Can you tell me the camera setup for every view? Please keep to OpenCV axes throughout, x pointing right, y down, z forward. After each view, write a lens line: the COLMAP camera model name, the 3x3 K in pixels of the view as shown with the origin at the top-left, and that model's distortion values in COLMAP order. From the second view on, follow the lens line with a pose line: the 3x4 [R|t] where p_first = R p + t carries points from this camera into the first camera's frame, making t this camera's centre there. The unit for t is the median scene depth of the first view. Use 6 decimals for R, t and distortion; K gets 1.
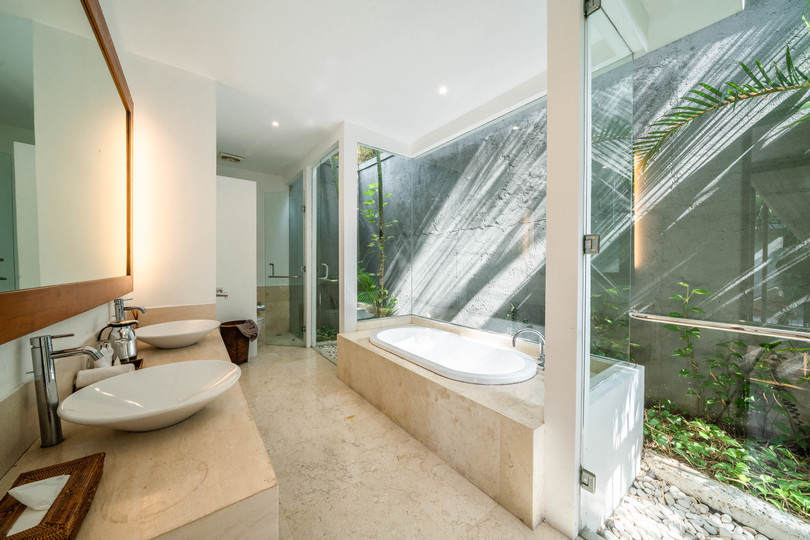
lens RADIAL K [[282.4, 0, 405.2], [0, 282.4, 268.1], [0, 0, 1]] dist [-0.007717, -0.000085]
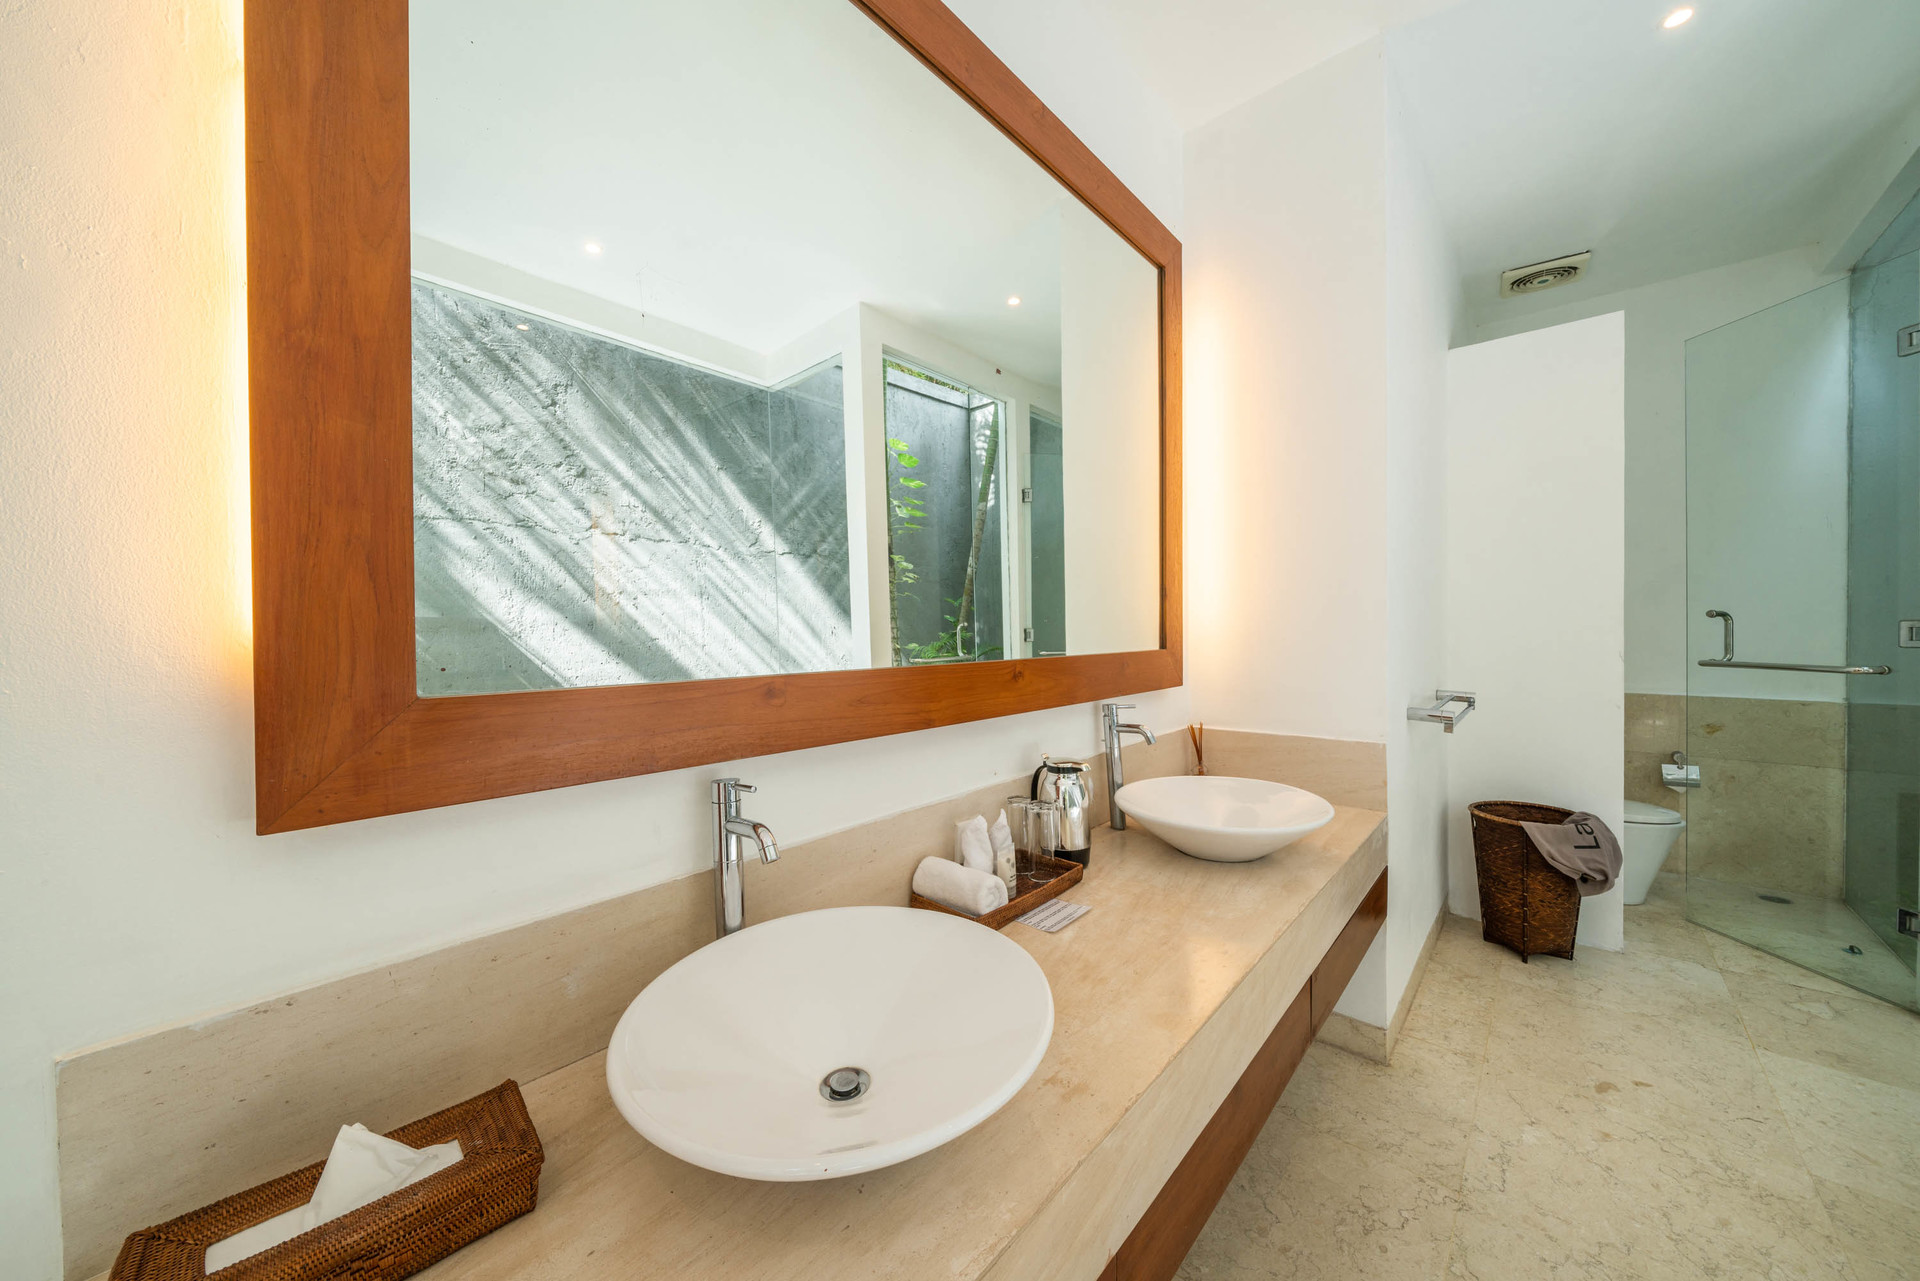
lens RADIAL K [[669.3, 0, 960.4], [0, 669.3, 636.0], [0, 0, 1]] dist [-0.007717, -0.000085]
pose [[0.189338, 0.009076, -0.981870, -0.024797], [0.003456, 0.999945, 0.009909, -0.003026], [0.981906, -0.005269, 0.189296, 0.285037]]
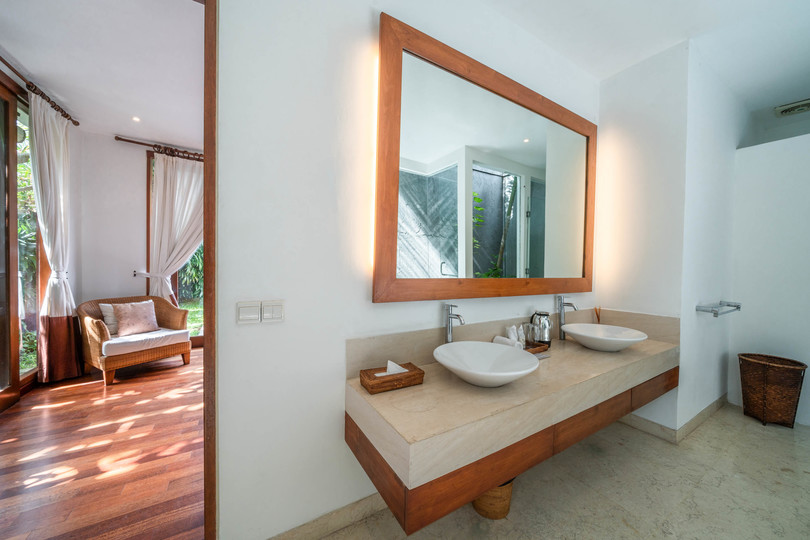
lens RADIAL K [[289.7, 0, 402.7], [0, 289.7, 268.2], [0, 0, 1]] dist [-0.007550, -0.000126]
pose [[-0.105676, 0.008580, -0.994364, 0.160740], [-0.028814, 0.999516, 0.011686, -0.002742], [0.993983, 0.029886, -0.105378, 0.214912]]
